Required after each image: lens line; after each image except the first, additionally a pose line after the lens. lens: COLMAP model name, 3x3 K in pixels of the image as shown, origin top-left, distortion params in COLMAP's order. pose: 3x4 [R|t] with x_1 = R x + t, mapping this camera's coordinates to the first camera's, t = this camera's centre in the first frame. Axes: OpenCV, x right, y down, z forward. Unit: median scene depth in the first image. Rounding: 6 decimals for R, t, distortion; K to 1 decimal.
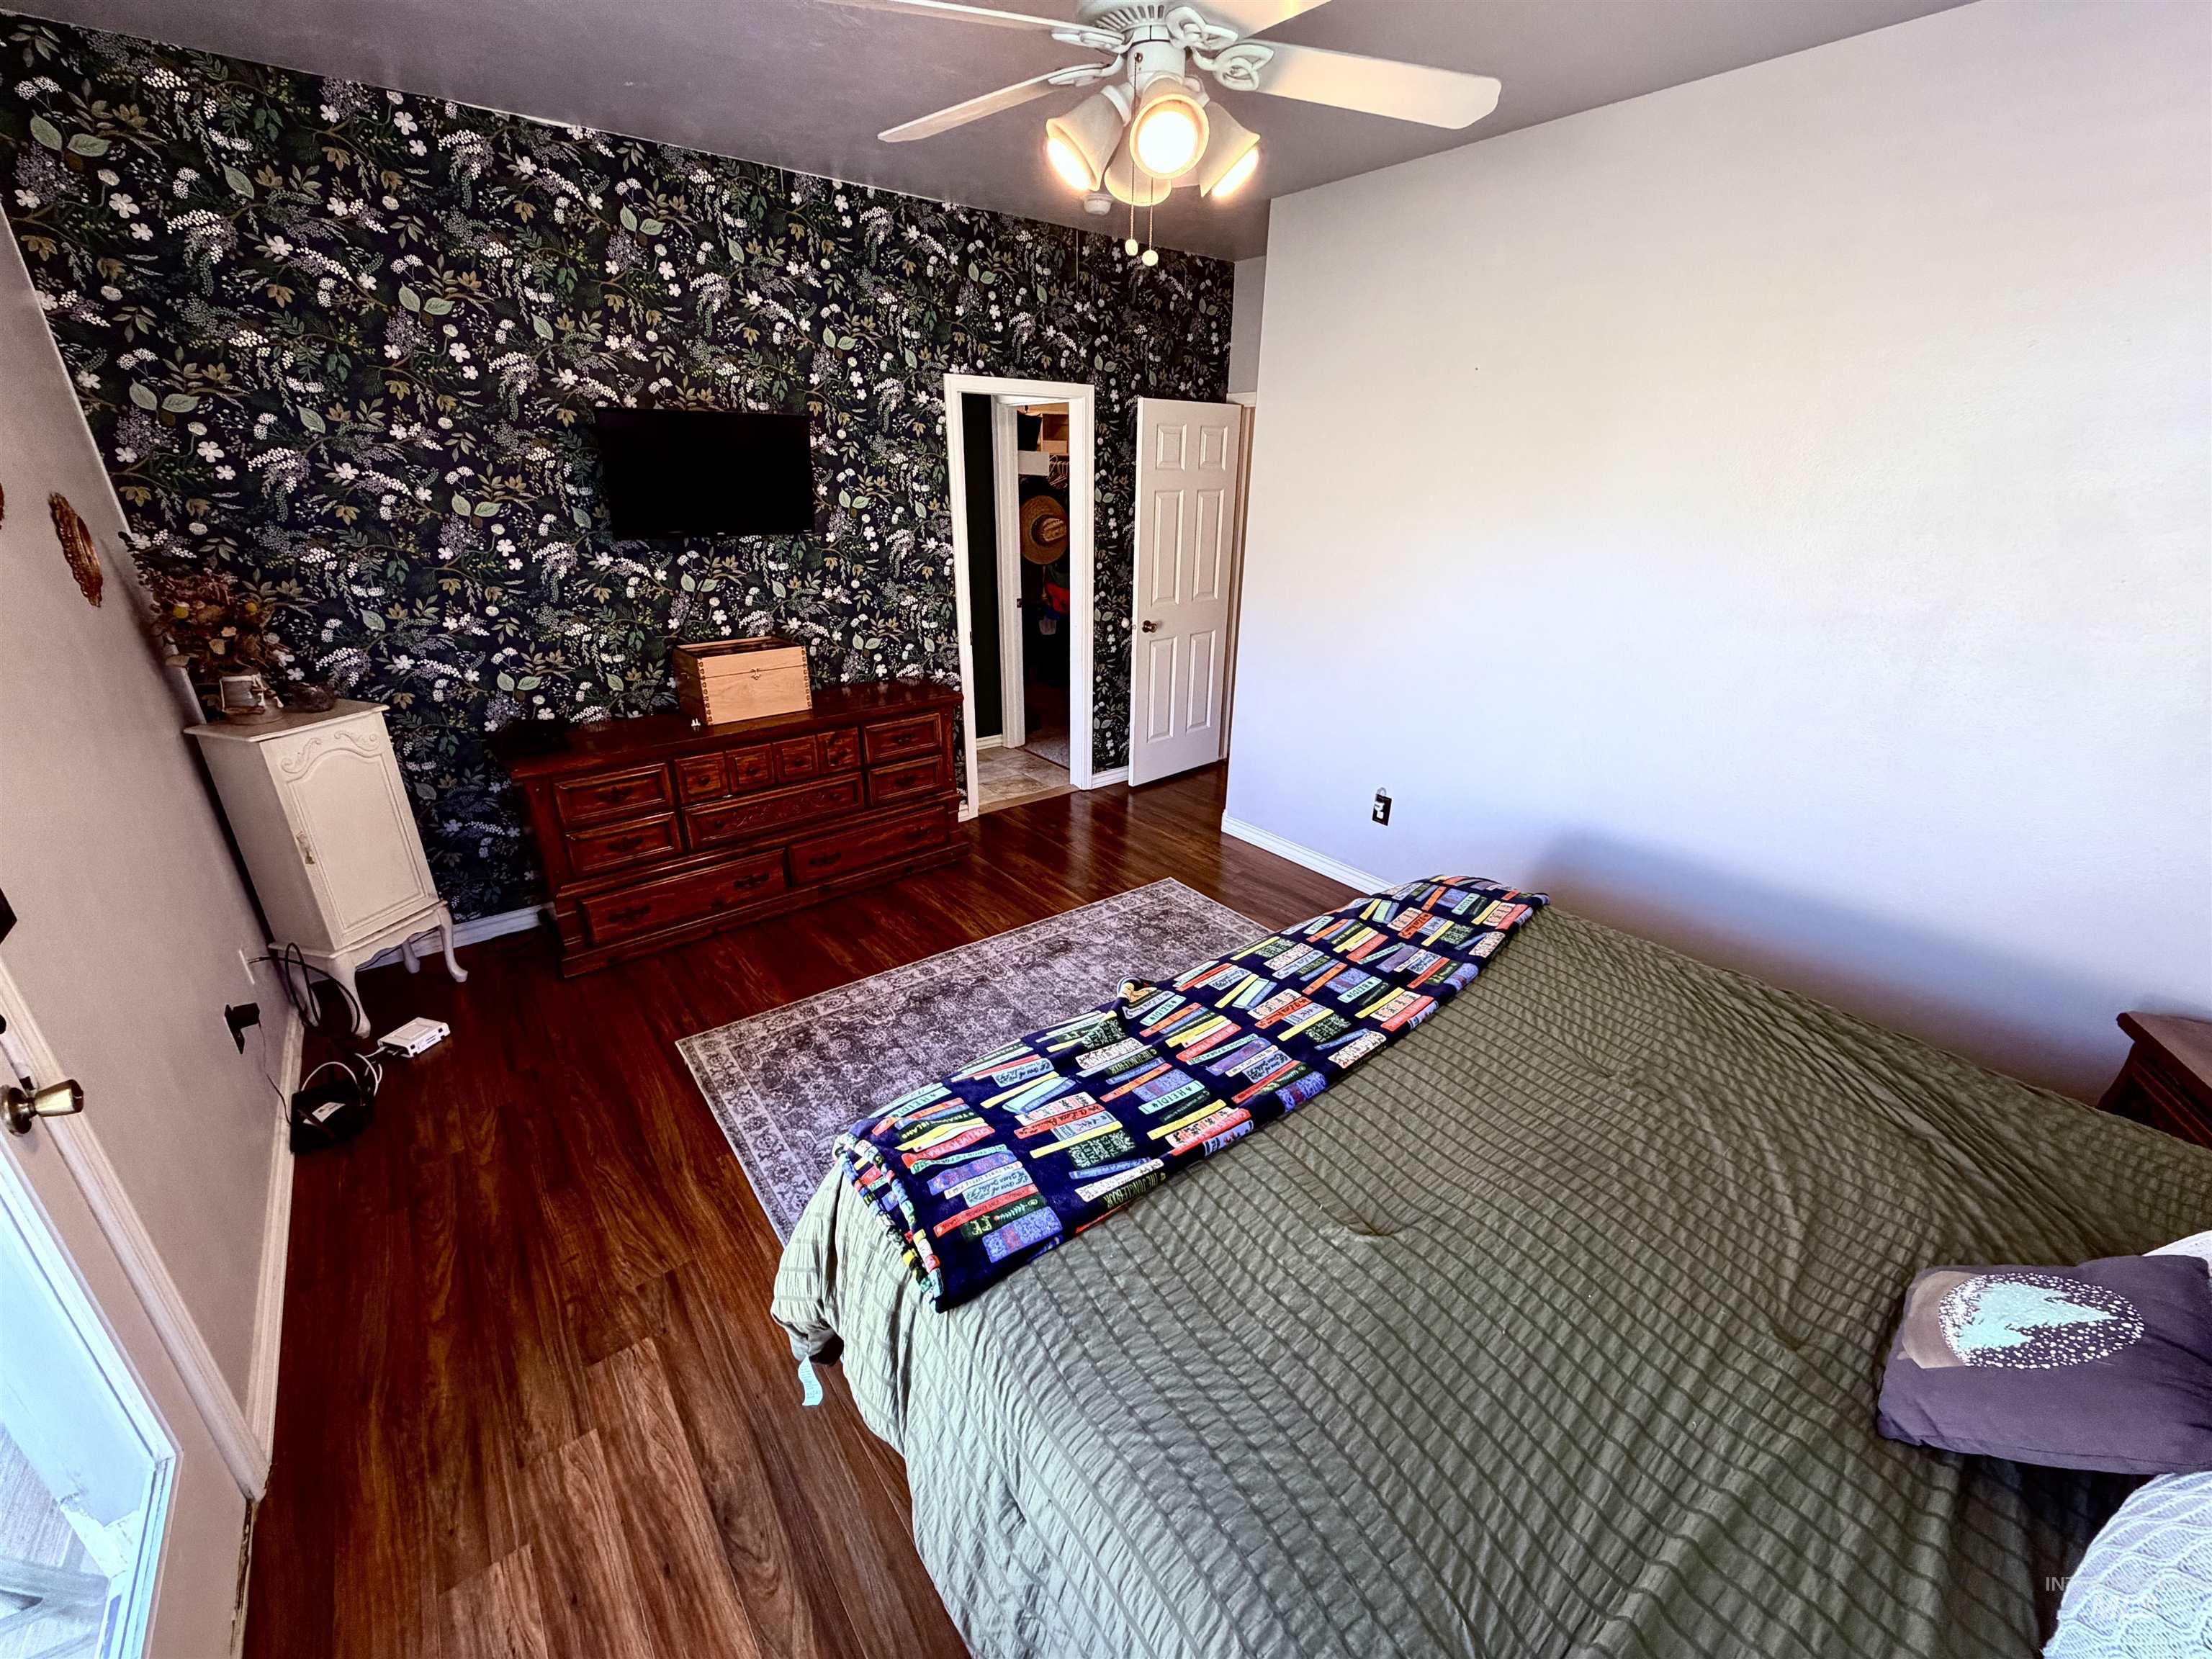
lens RADIAL K [[880.7, 0, 1108.3], [0, 880.7, 821.8], [0, 0, 1]] dist [0.000135, -0.000221]
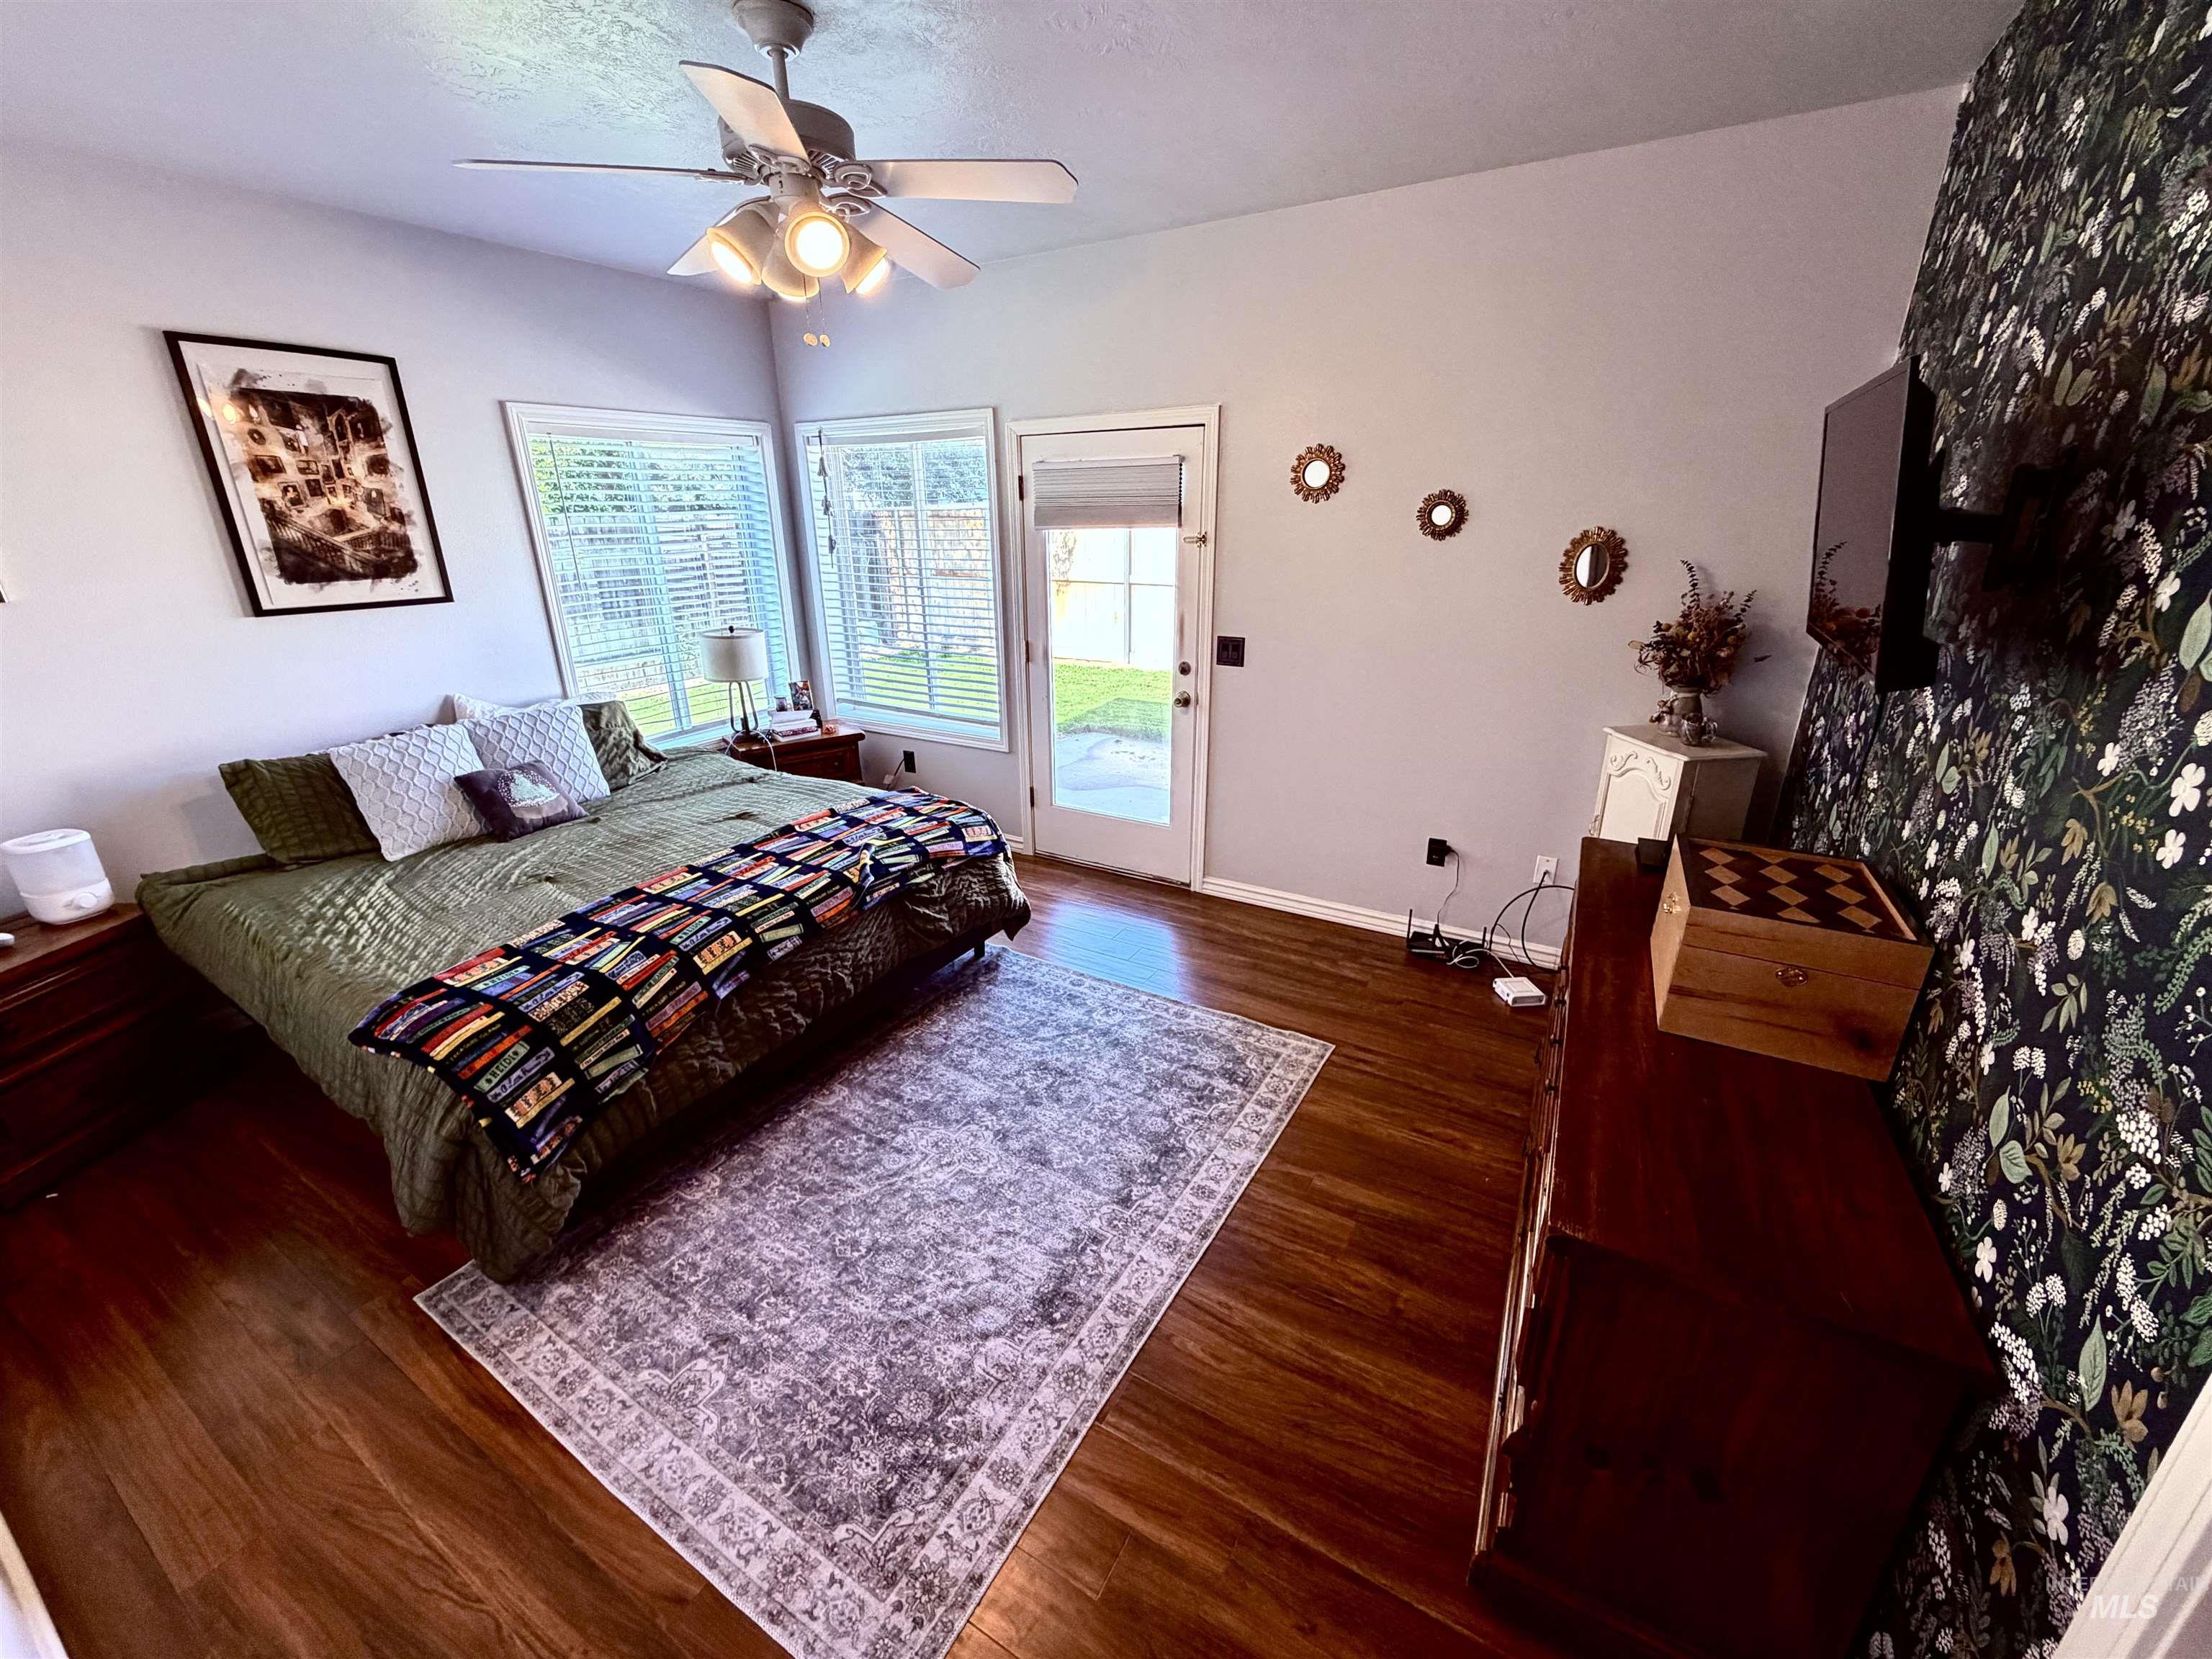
lens RADIAL K [[880.7, 0, 1094.9], [0, 880.7, 830.7], [0, 0, 1]] dist [0.000135, -0.000221]
pose [[-0.937233, 0.116857, -0.328541, 0.092783], [-0.131903, 0.753362, 0.644241, -0.574585], [0.322795, 0.647140, -0.690662, 1.439008]]
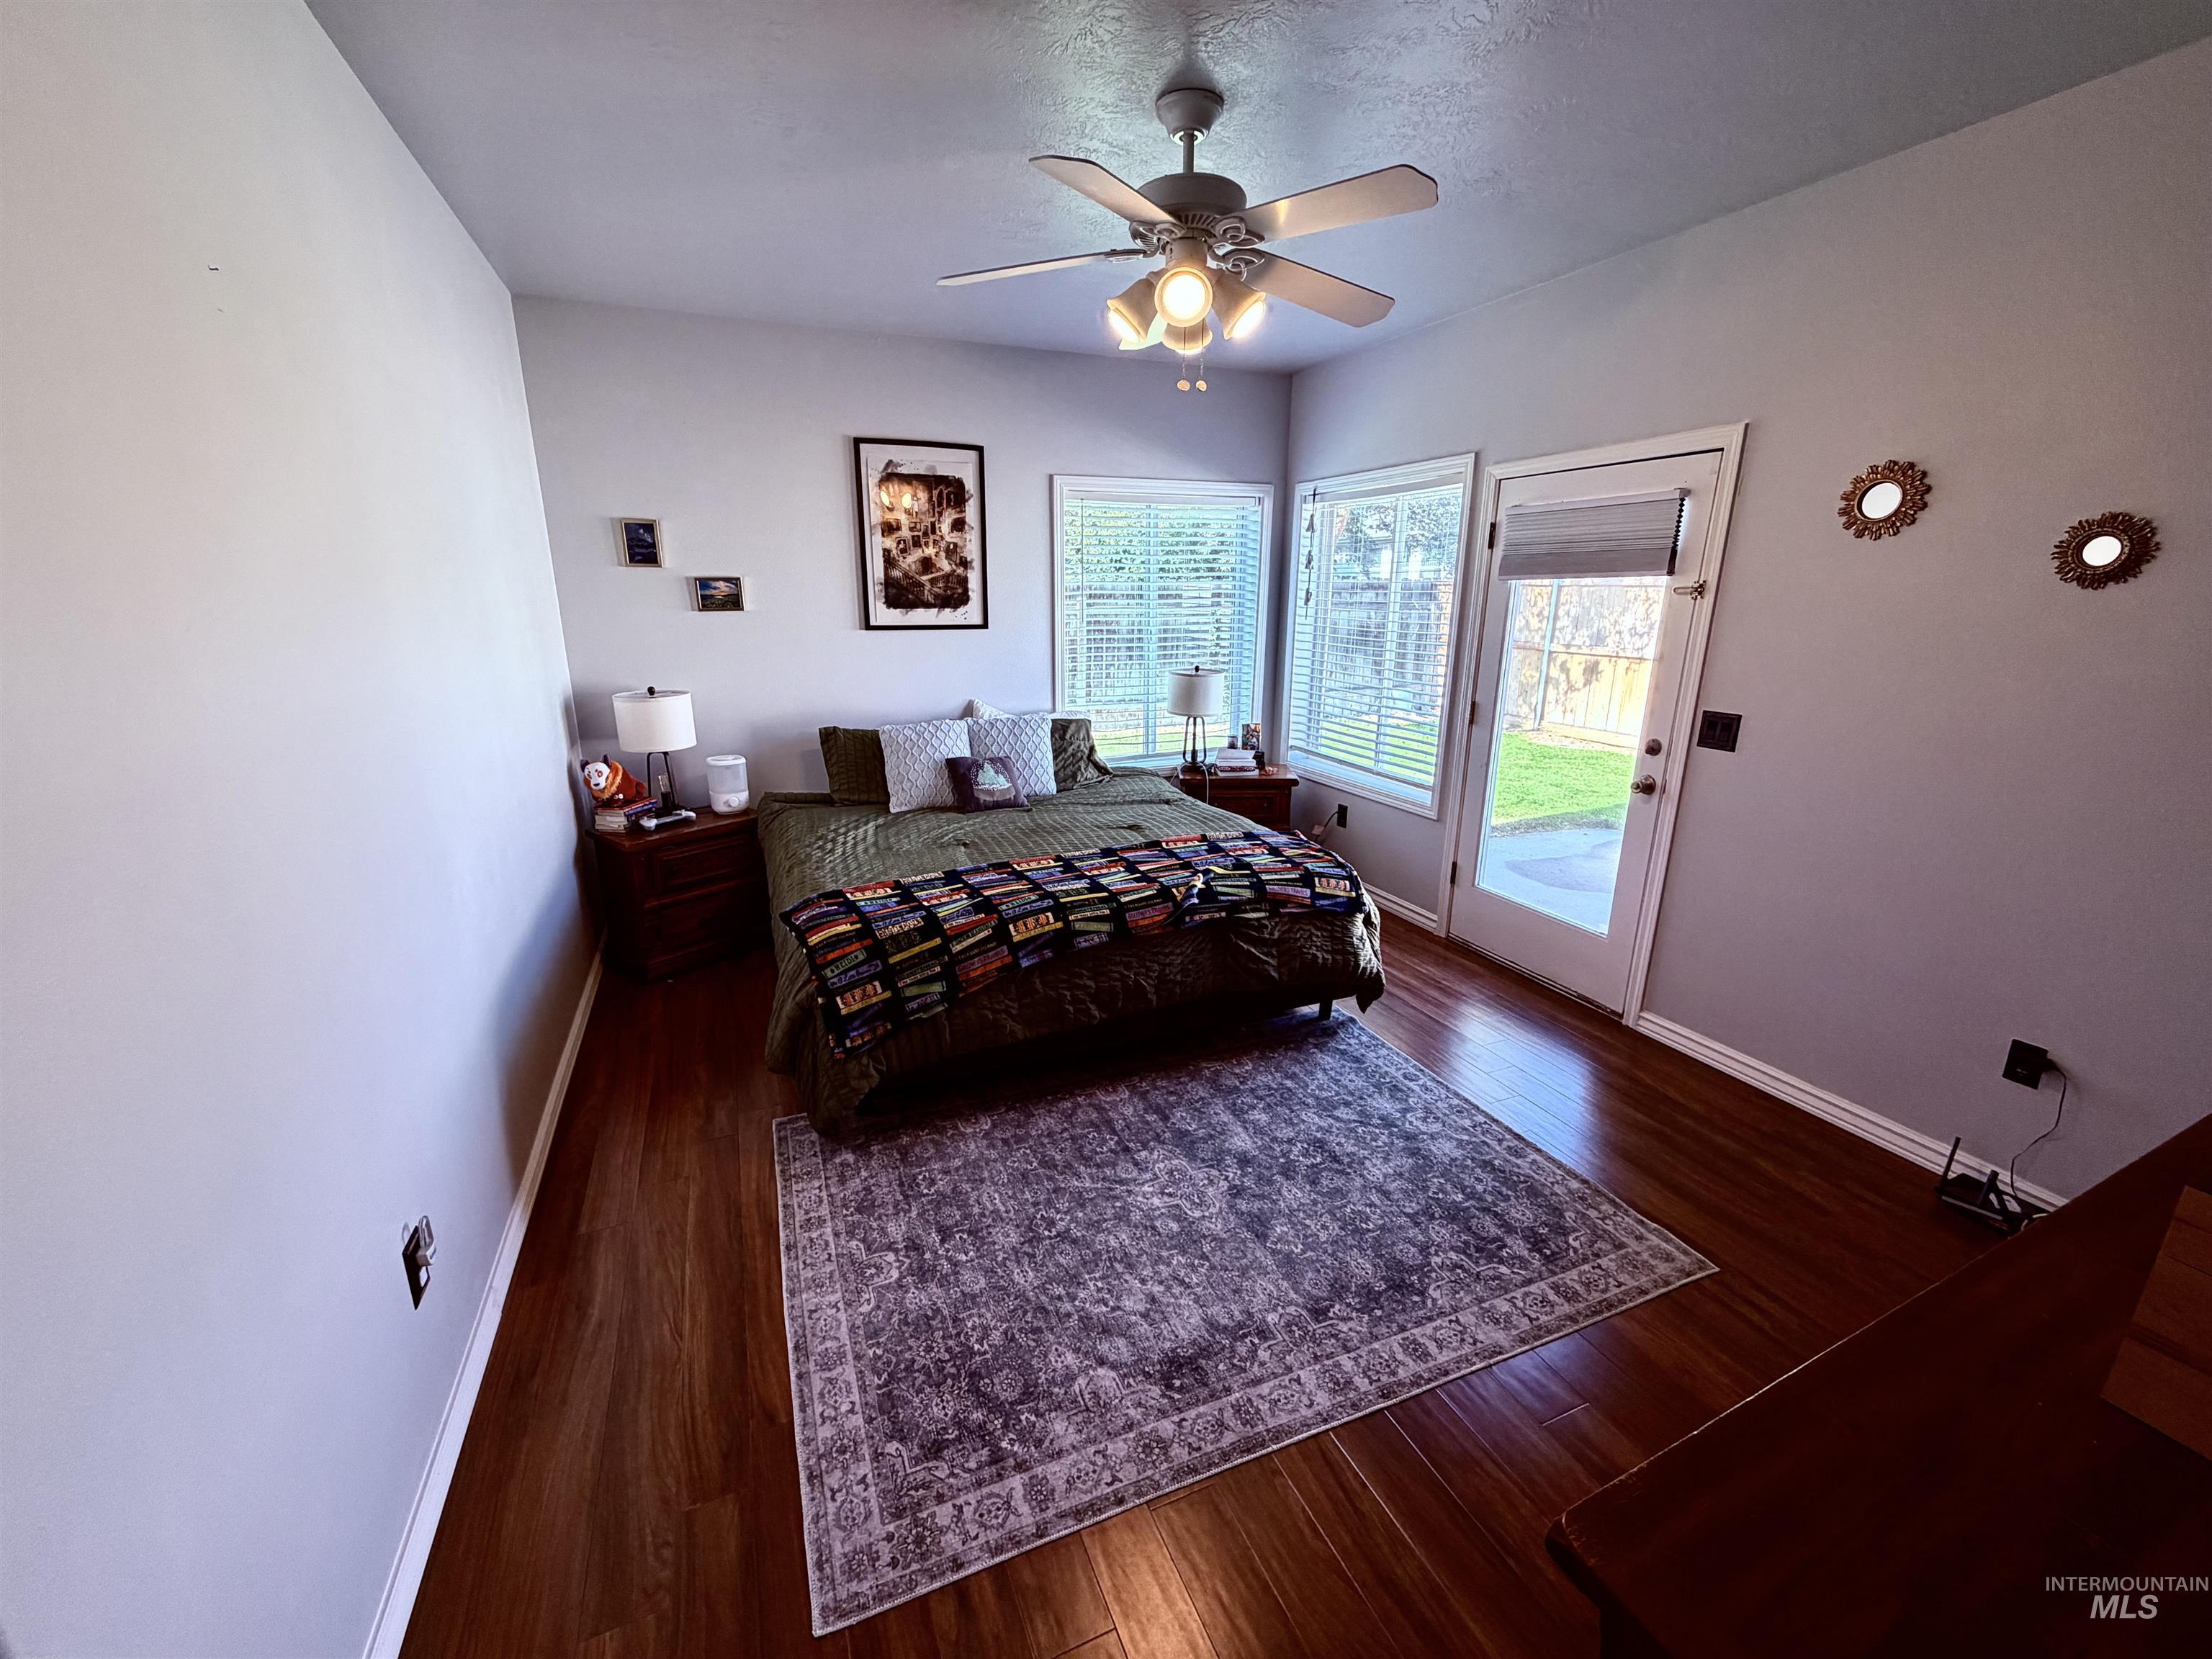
lens RADIAL K [[880.7, 0, 1098.0], [0, 880.7, 829.3], [0, 0, 1]] dist [0.000135, -0.000221]
pose [[-0.961896, -0.085263, 0.259781, -0.139355], [0.090055, 0.798318, 0.595465, -0.540884], [-0.258159, 0.596170, -0.760220, 1.458054]]
